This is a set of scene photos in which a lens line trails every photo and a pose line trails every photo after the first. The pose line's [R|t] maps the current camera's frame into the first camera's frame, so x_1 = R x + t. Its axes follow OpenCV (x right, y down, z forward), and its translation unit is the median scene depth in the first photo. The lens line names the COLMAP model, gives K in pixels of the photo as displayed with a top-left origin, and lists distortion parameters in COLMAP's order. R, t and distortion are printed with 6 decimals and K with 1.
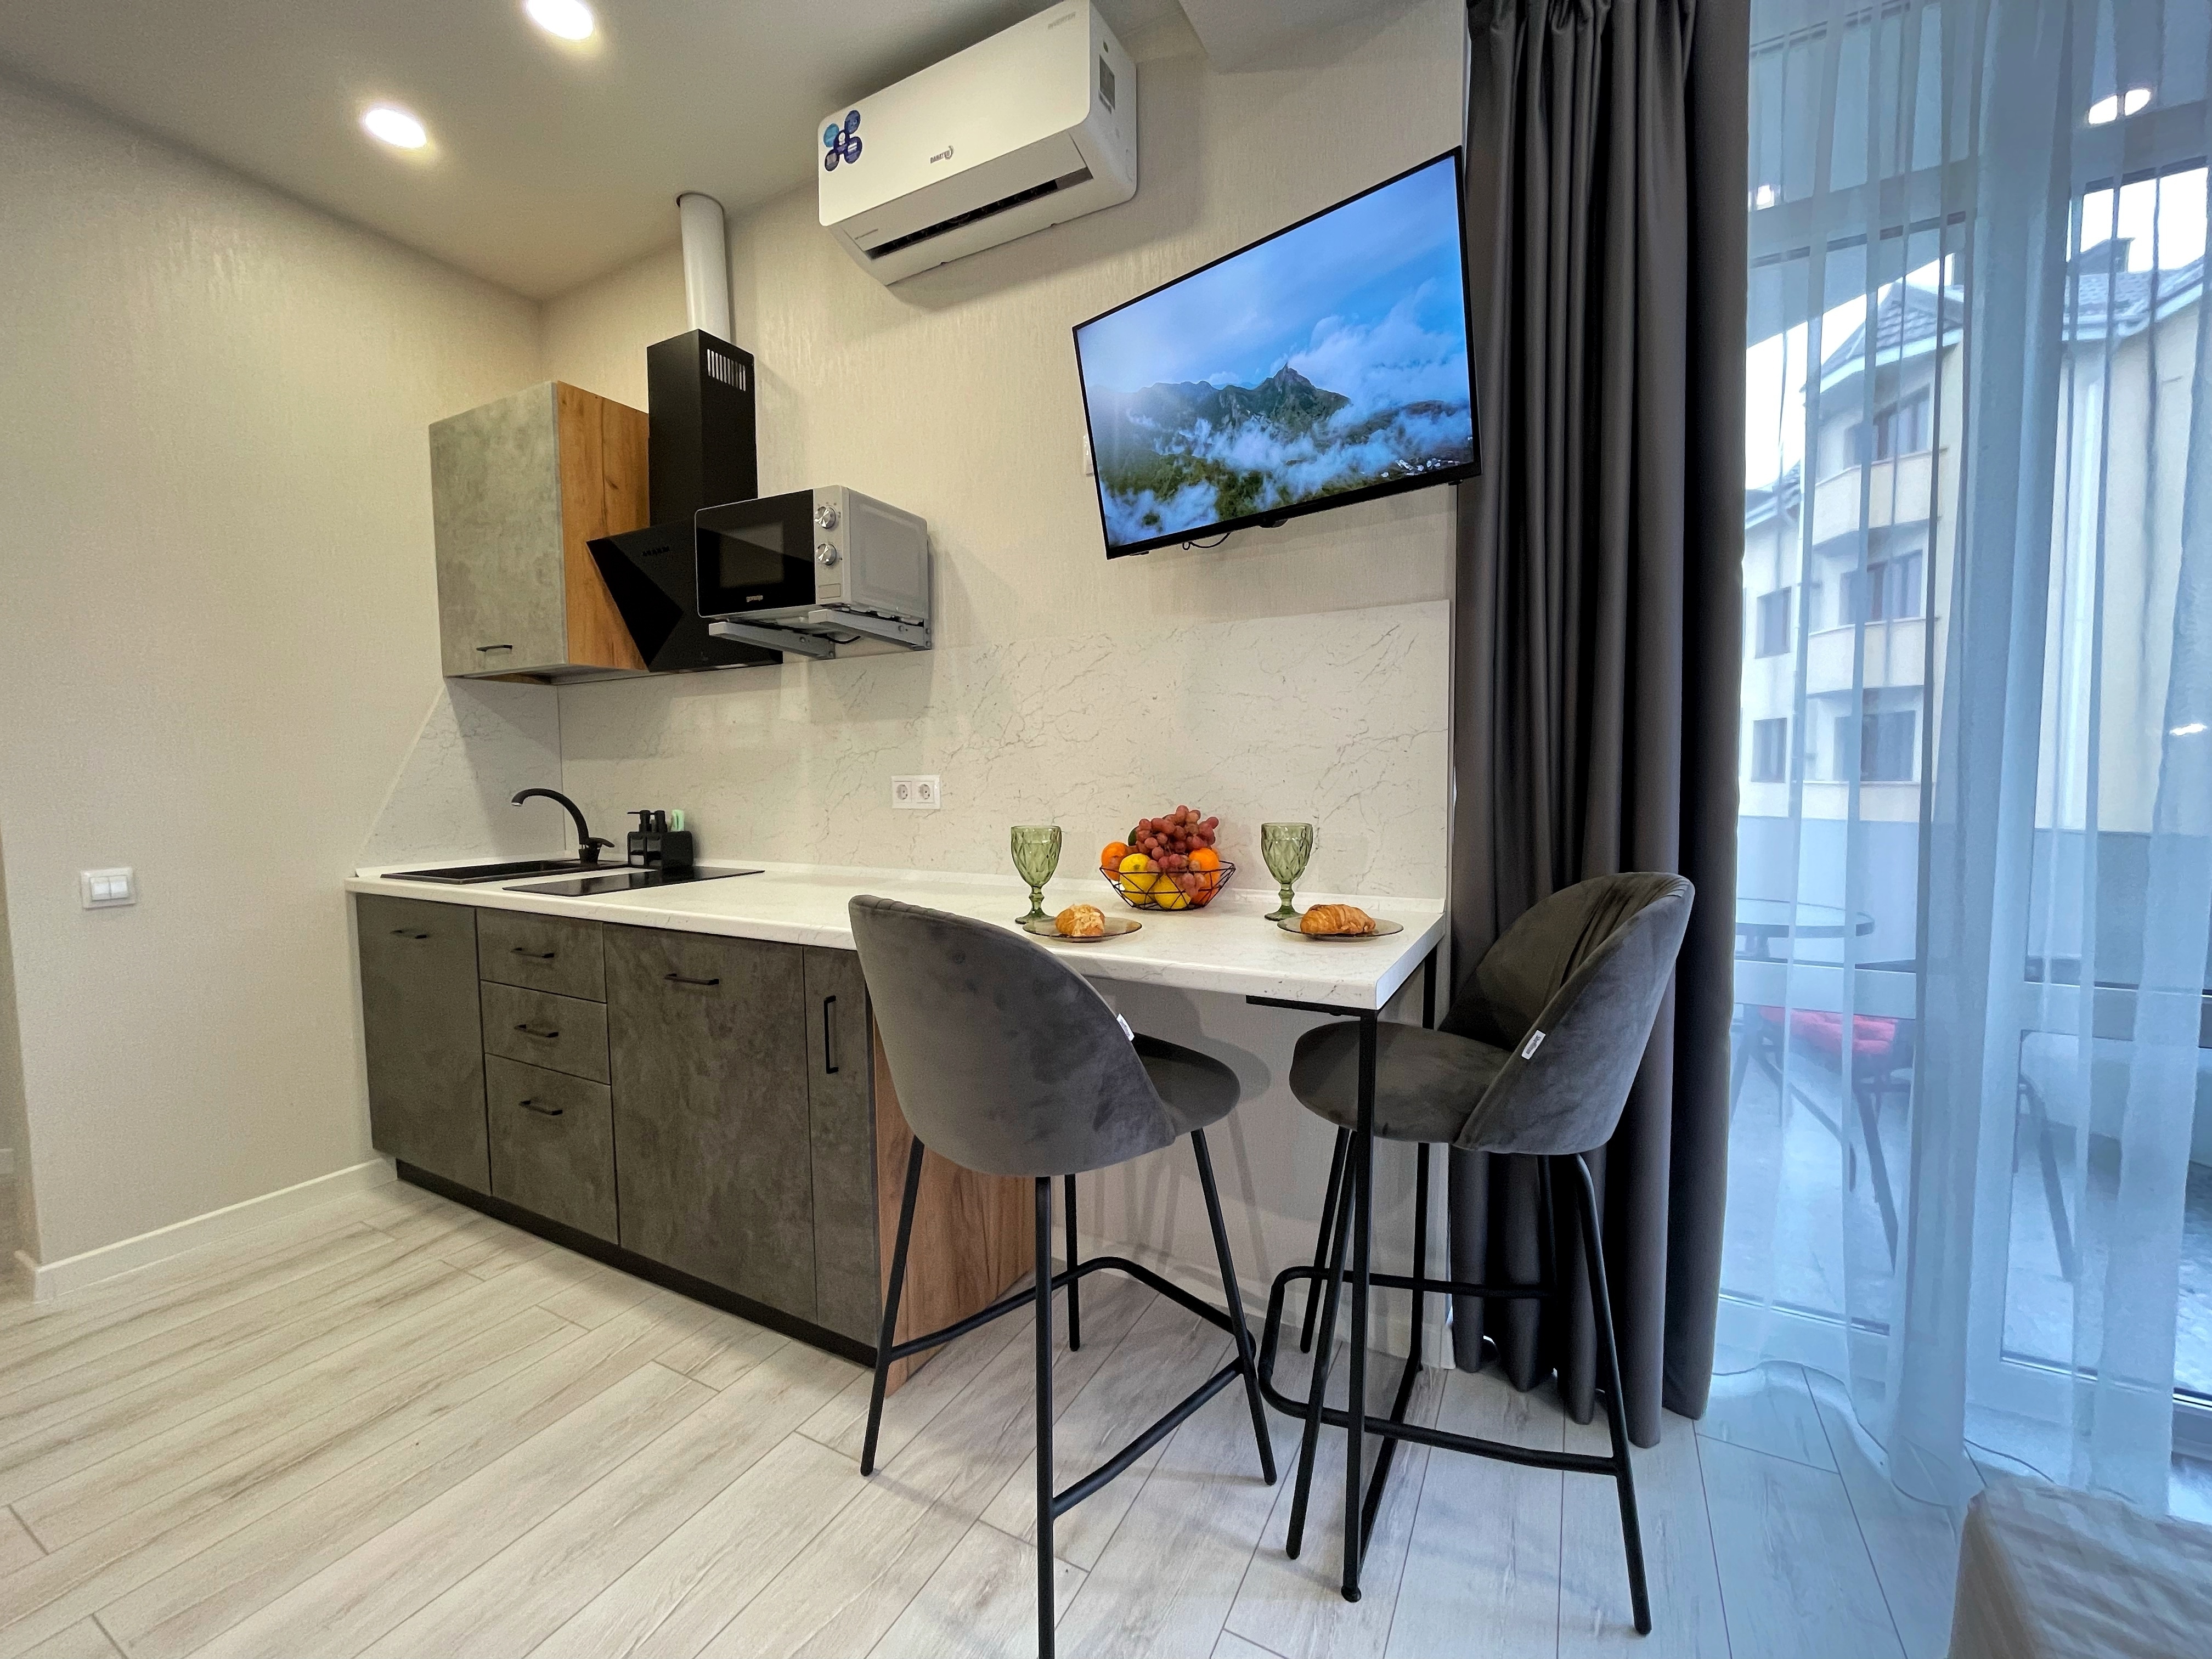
lens RADIAL K [[870.4, 0, 1163.3], [0, 870.4, 832.0], [0, 0, 1]] dist [-0.000530, 0.000089]
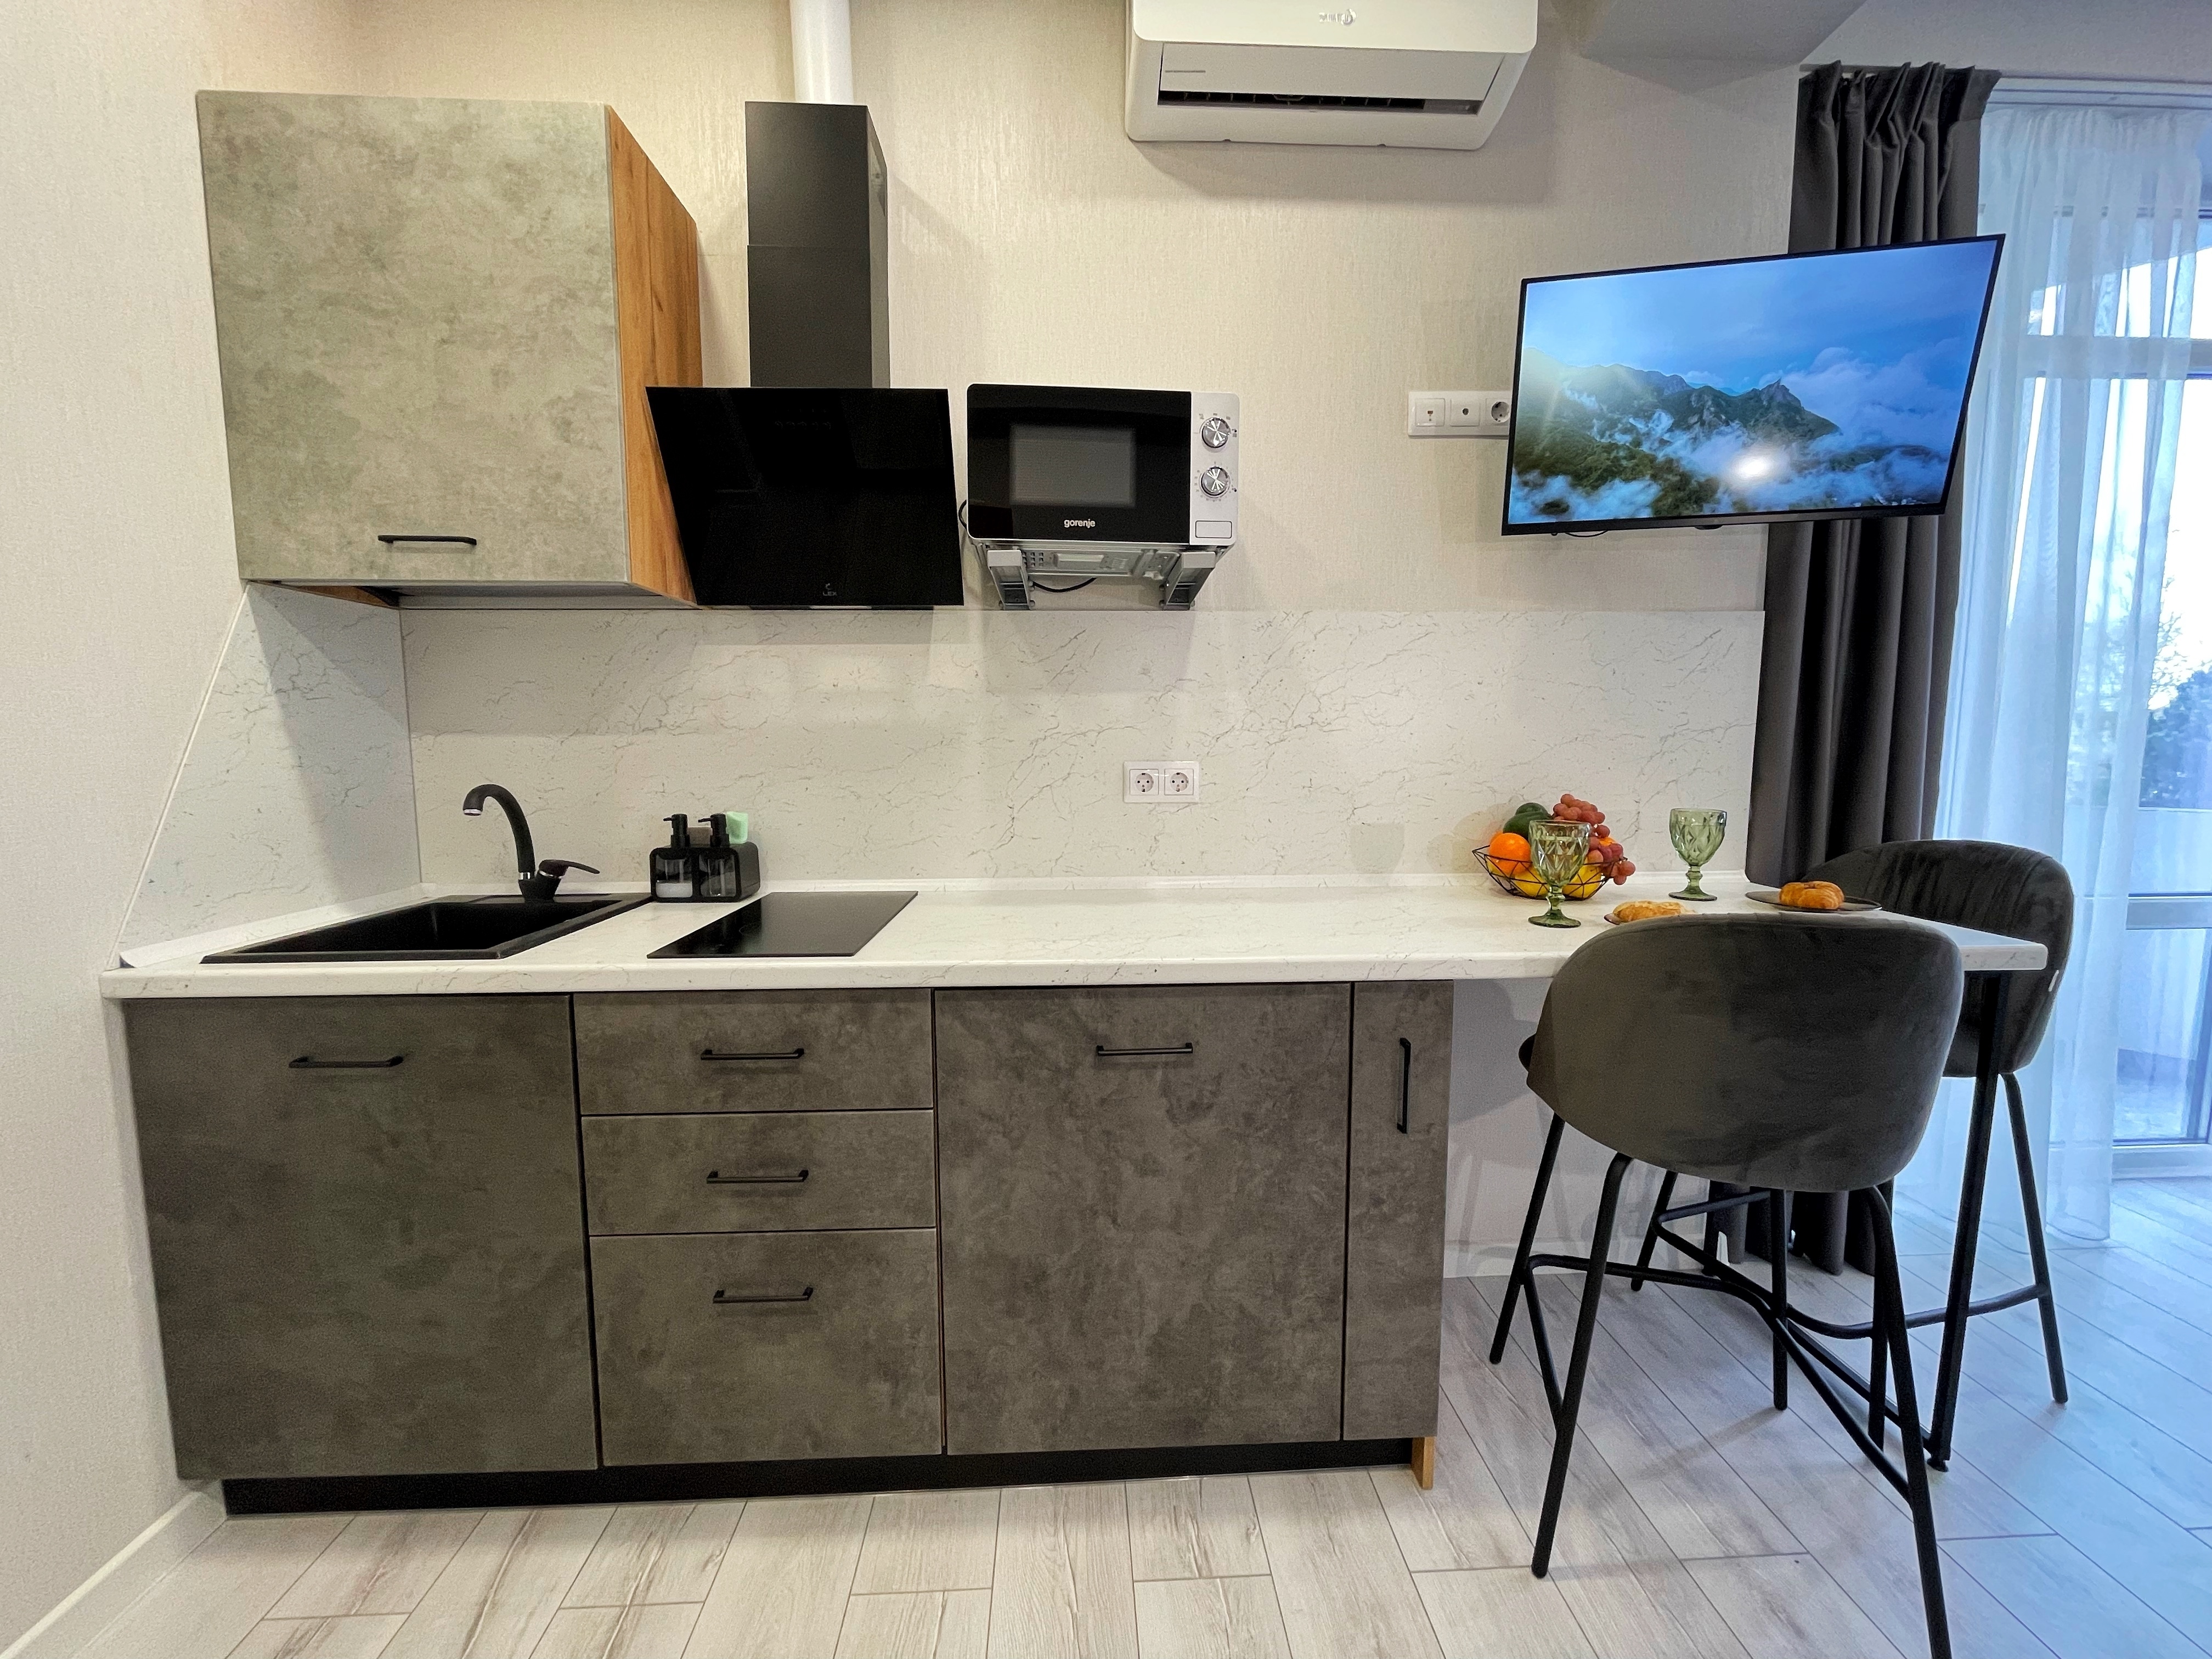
lens RADIAL K [[856.1, 0, 1127.8], [0, 856.1, 825.9], [0, 0, 1]] dist [-0.001208, -0.000350]
pose [[0.869830, -0.041916, 0.491567, -0.796156], [0.028150, 0.998978, 0.035371, -0.037861], [-0.492547, -0.016930, 0.870121, 0.344988]]
